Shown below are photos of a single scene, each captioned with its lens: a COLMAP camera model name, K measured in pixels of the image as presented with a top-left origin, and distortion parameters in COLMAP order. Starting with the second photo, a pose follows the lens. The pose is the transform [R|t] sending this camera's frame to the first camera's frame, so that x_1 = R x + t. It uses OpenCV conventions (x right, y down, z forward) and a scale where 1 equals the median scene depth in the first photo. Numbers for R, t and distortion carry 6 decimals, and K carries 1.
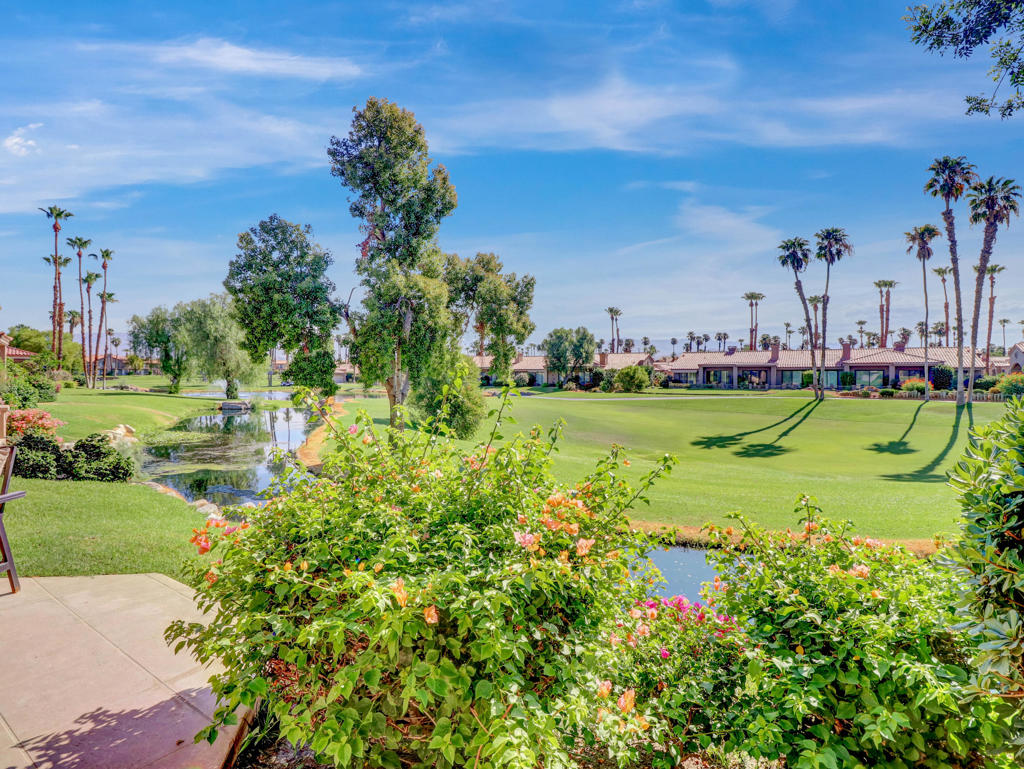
lens RADIAL K [[563.0, 0, 508.8], [0, 563.0, 377.2], [0, 0, 1]] dist [0.003036, 0.000373]
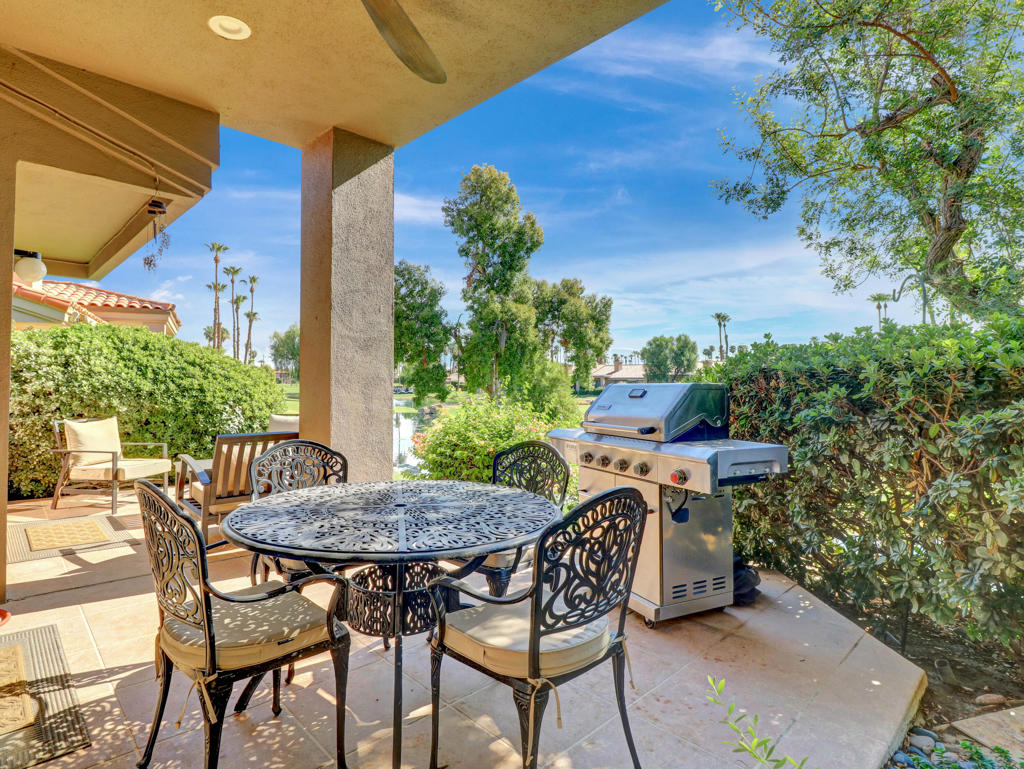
lens RADIAL K [[563.0, 0, 508.8], [0, 563.0, 377.2], [0, 0, 1]] dist [0.003036, 0.000373]
pose [[0.984209, -0.002029, -0.176999, 0.048177], [-0.000696, 0.999882, -0.015337, 0.002706], [0.177010, 0.015218, 0.984091, -0.200227]]
